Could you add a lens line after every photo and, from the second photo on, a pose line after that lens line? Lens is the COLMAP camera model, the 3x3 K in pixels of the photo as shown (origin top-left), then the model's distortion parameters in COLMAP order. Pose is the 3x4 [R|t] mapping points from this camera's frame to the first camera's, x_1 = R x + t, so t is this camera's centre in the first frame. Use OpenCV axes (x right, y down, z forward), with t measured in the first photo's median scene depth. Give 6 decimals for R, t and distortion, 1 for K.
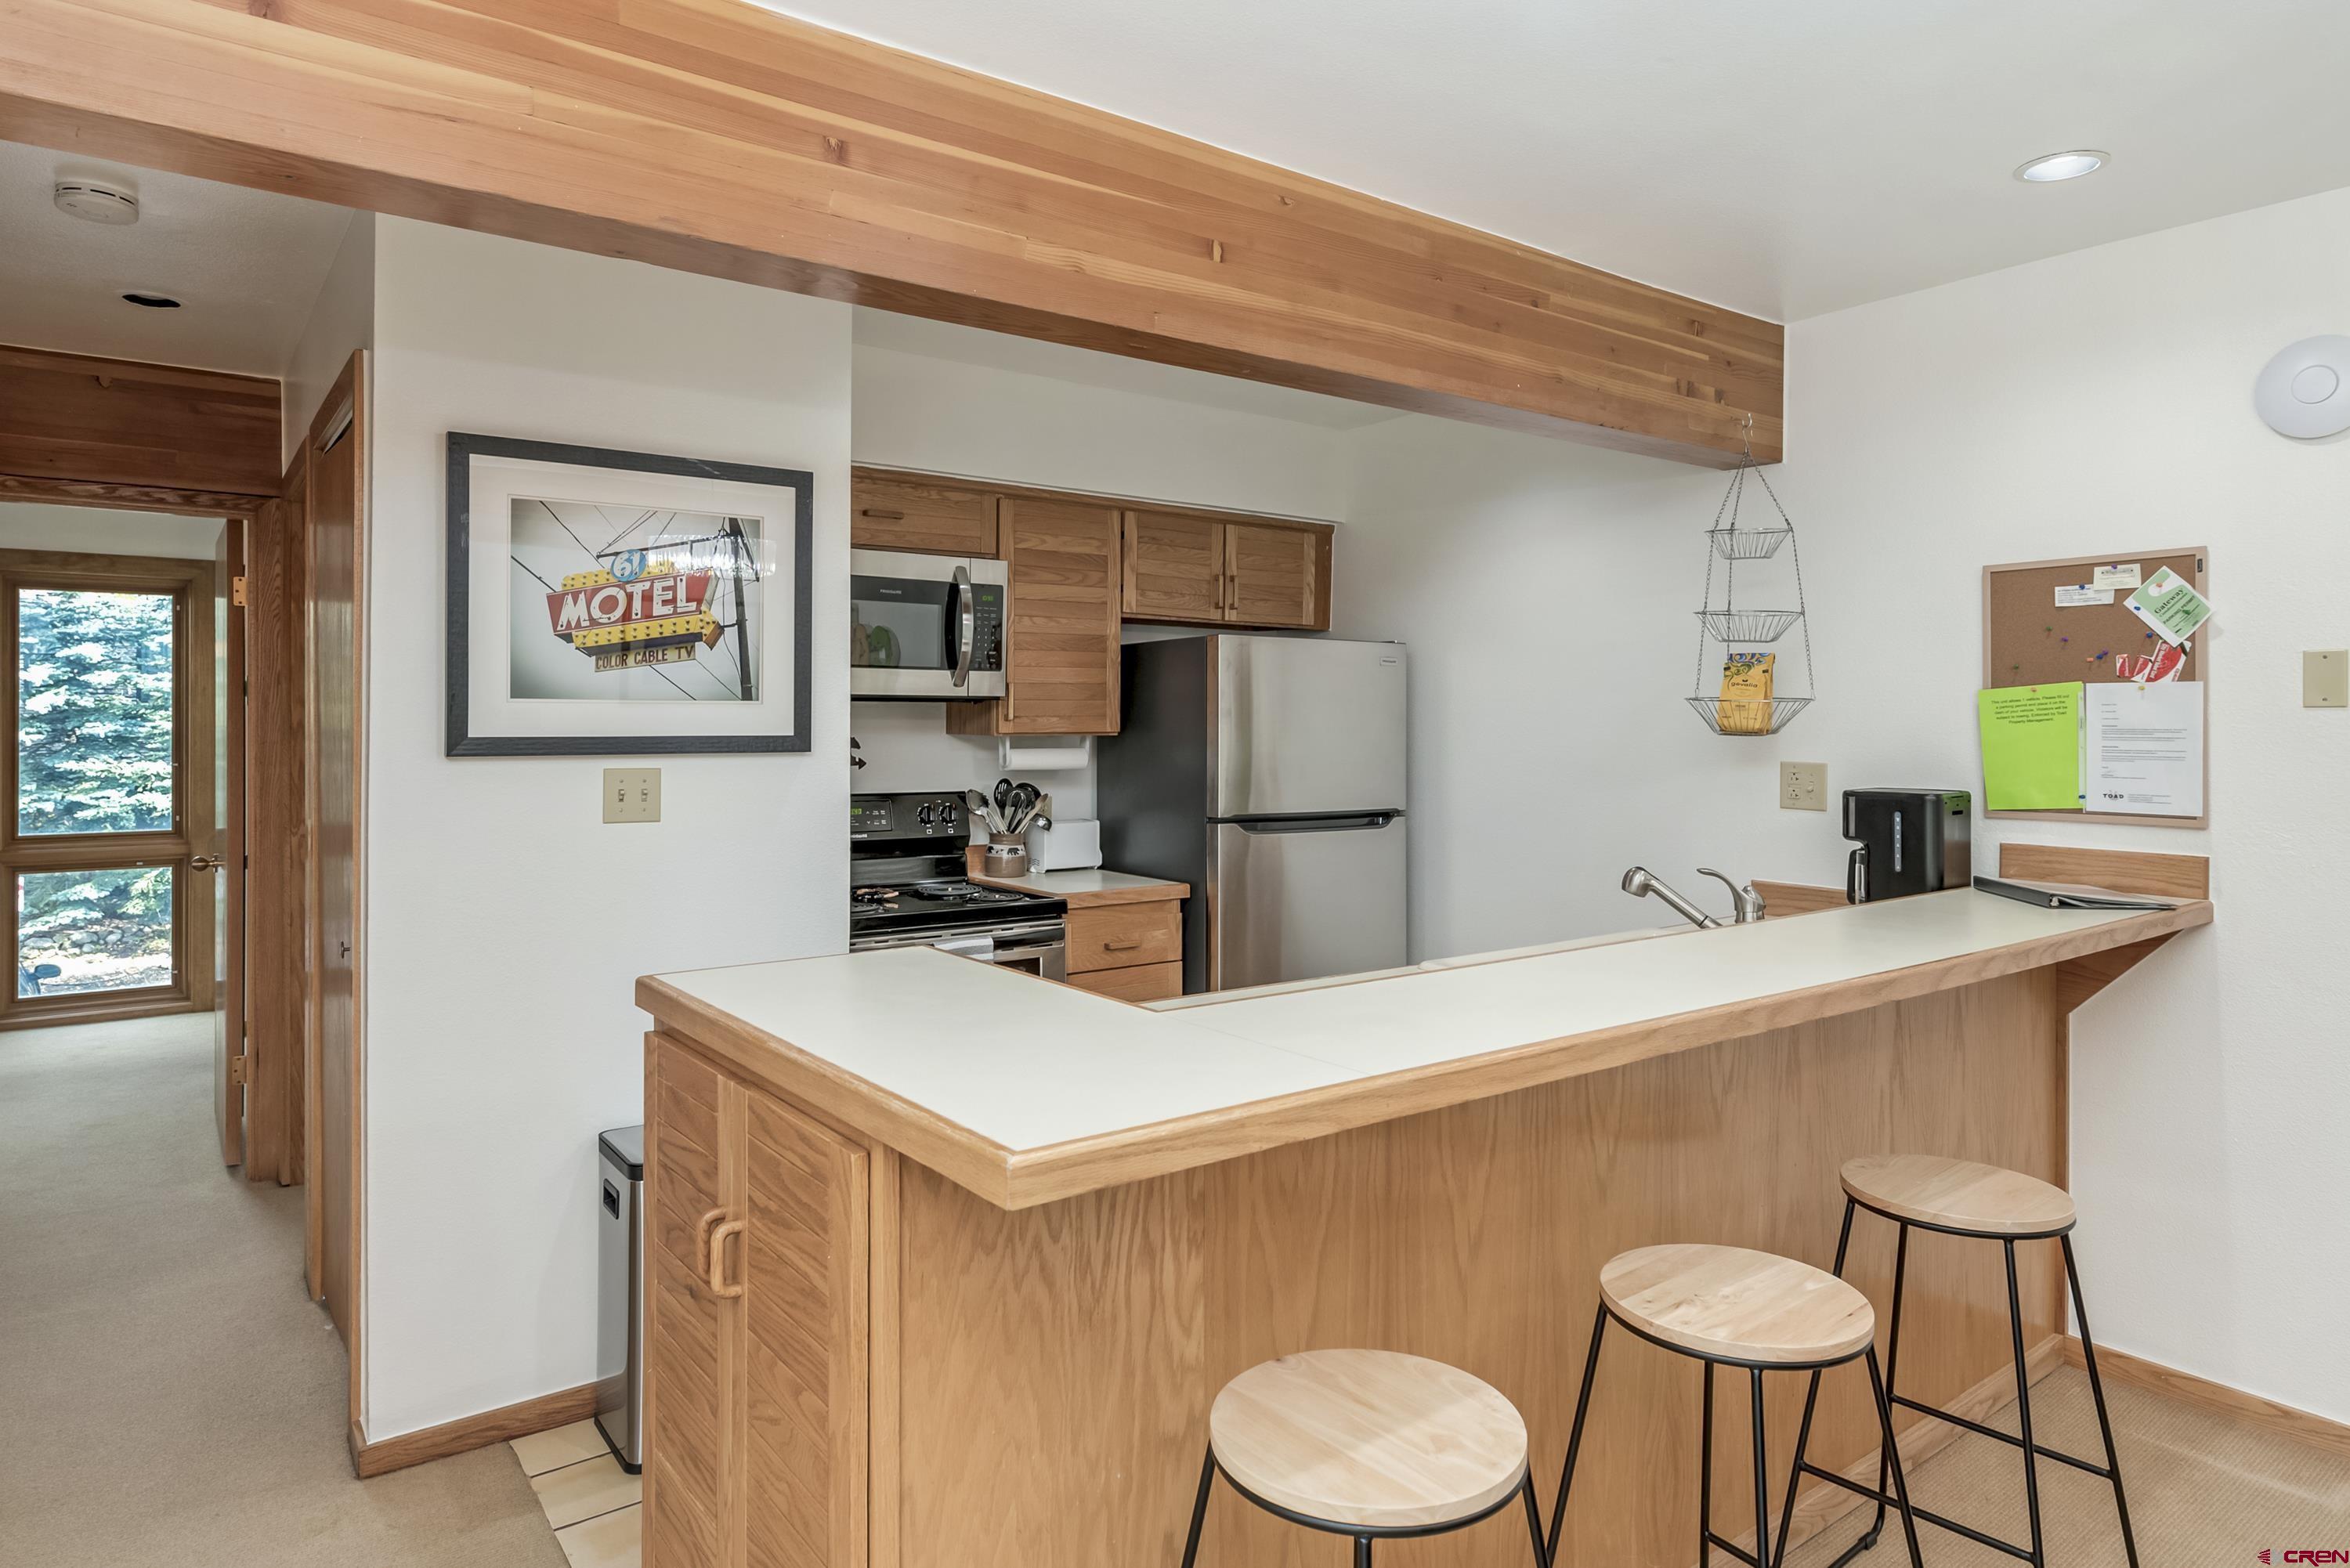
lens RADIAL K [[1394.0, 0, 1179.8], [0, 1394.0, 746.1], [0, 0, 1]] dist [0.003517, 0.000644]
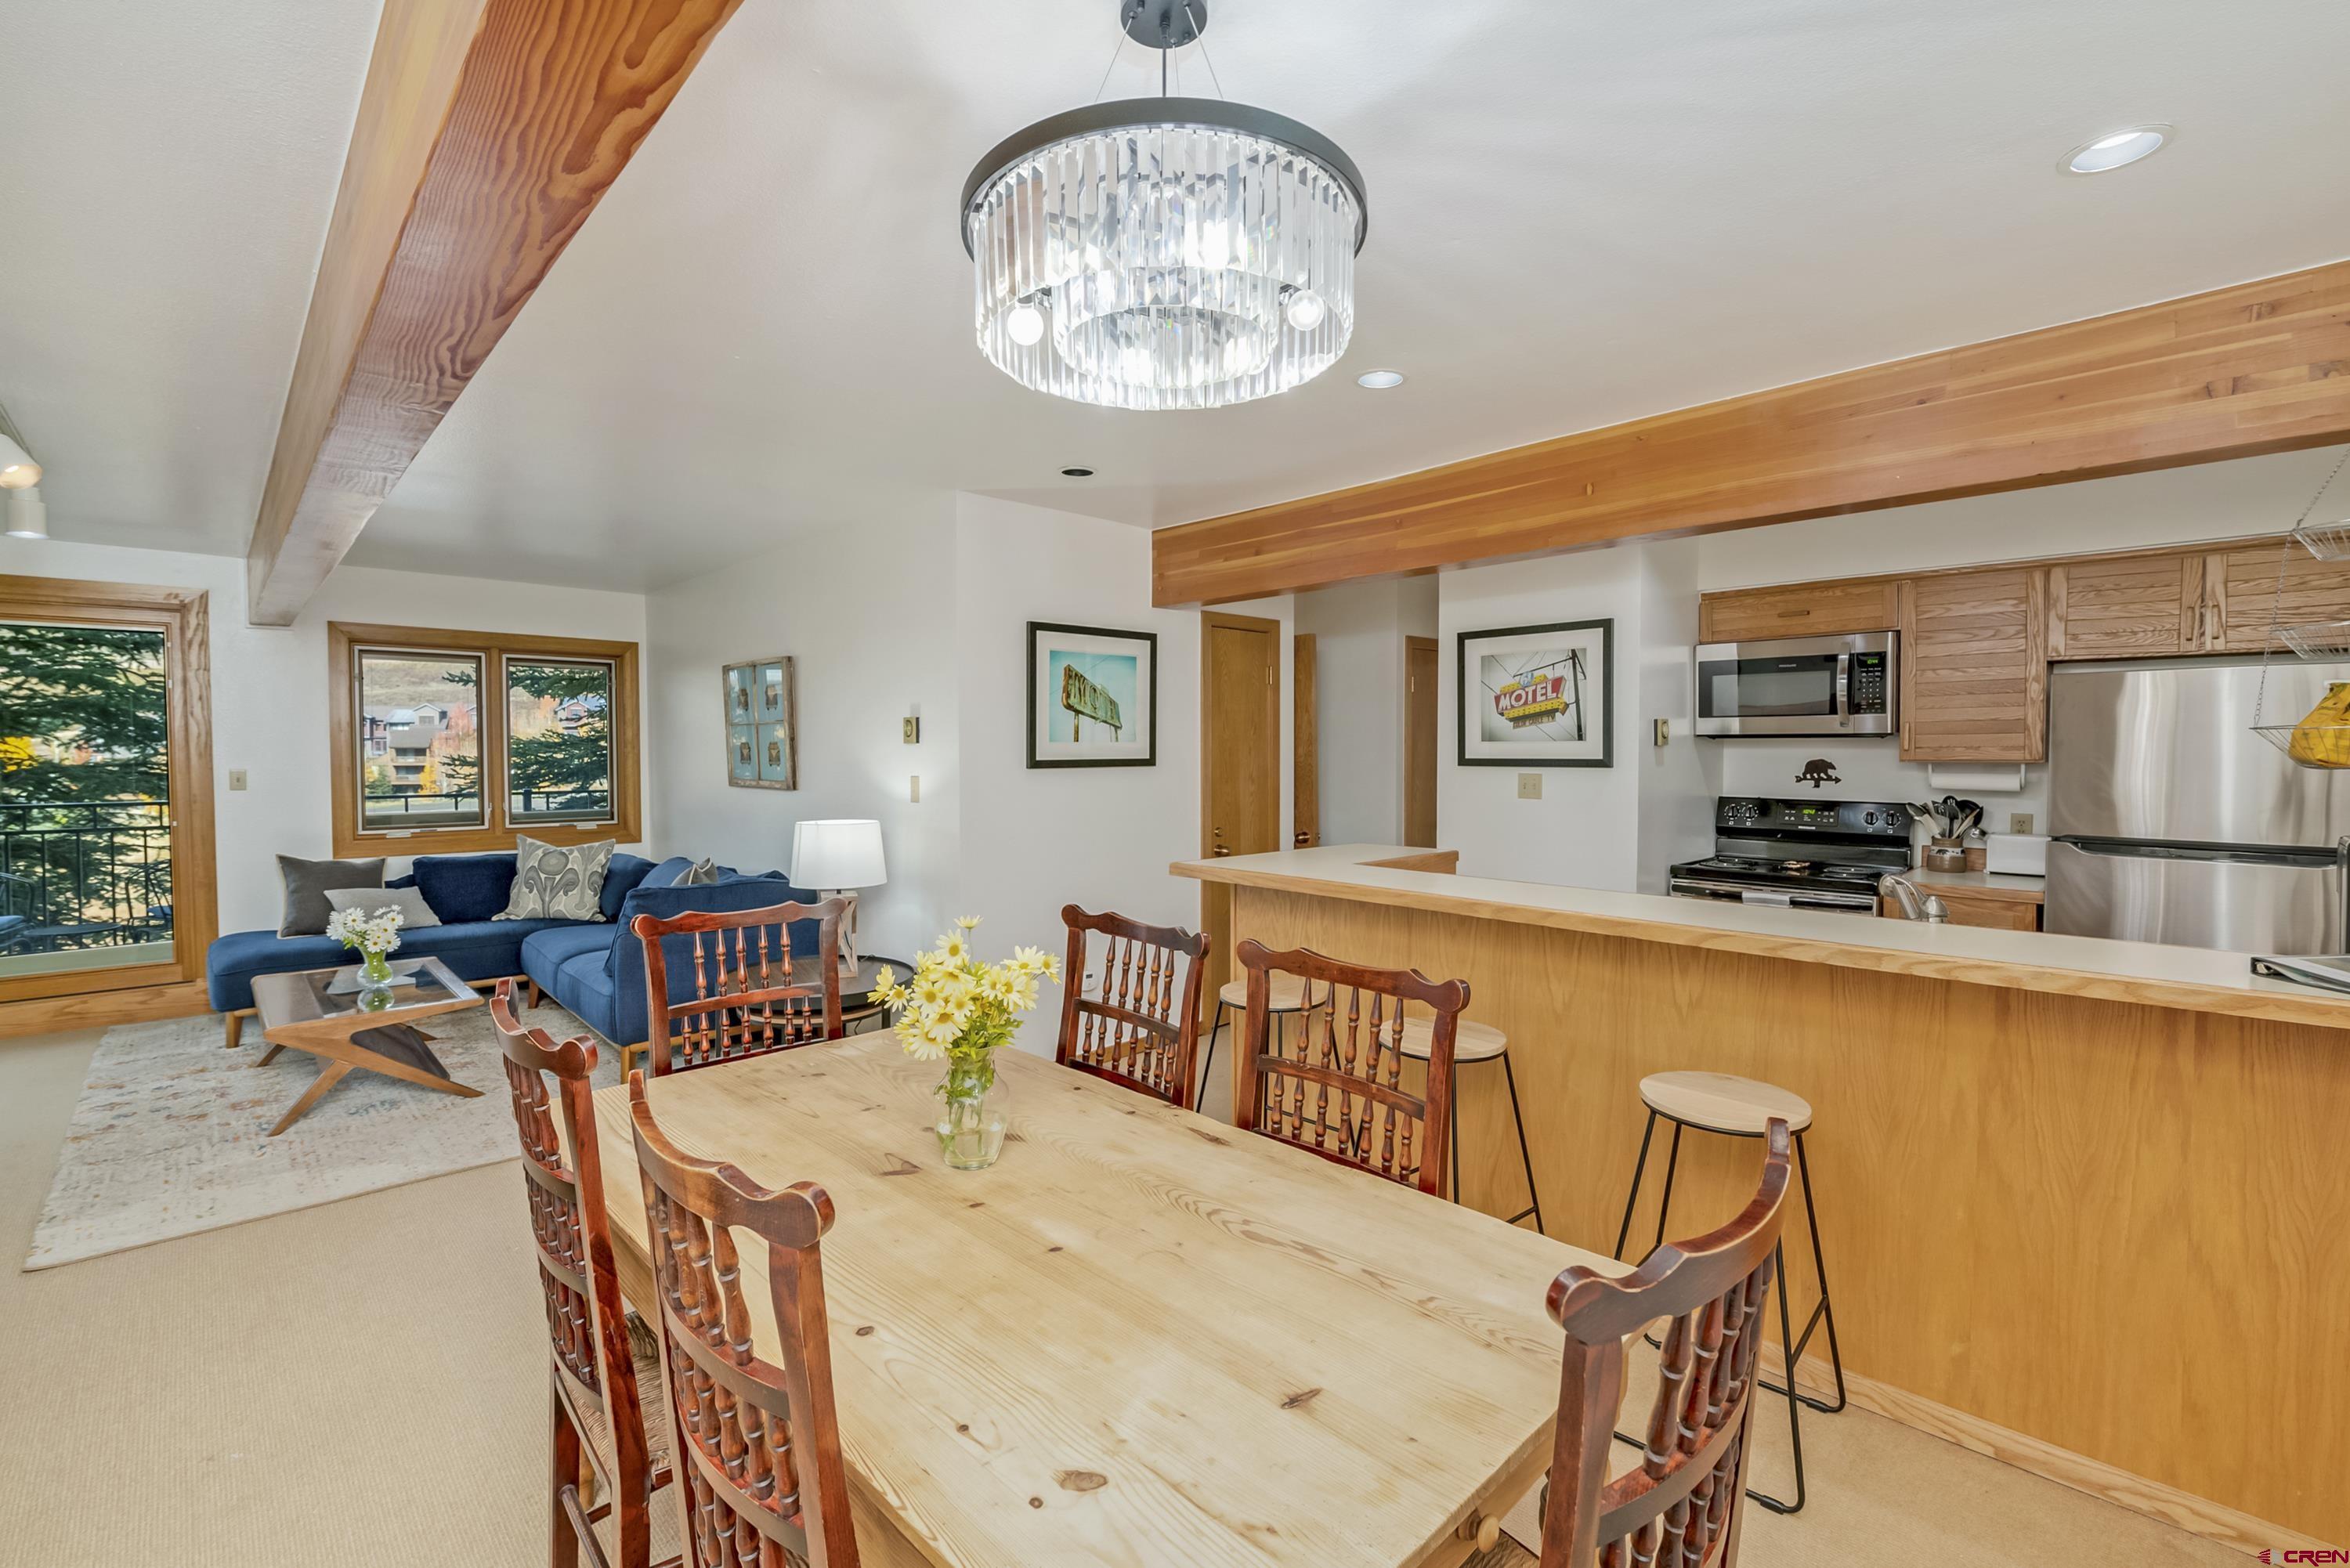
lens RADIAL K [[1042.7, 0, 1175.0], [0, 1042.7, 784.0], [0, 0, 1]] dist [-0.004300, -0.000463]
pose [[0.112547, 0.029791, -0.993200, 1.061177], [-0.016669, 0.999466, 0.028091, -0.003503], [0.993507, 0.013394, 0.112984, 0.263065]]
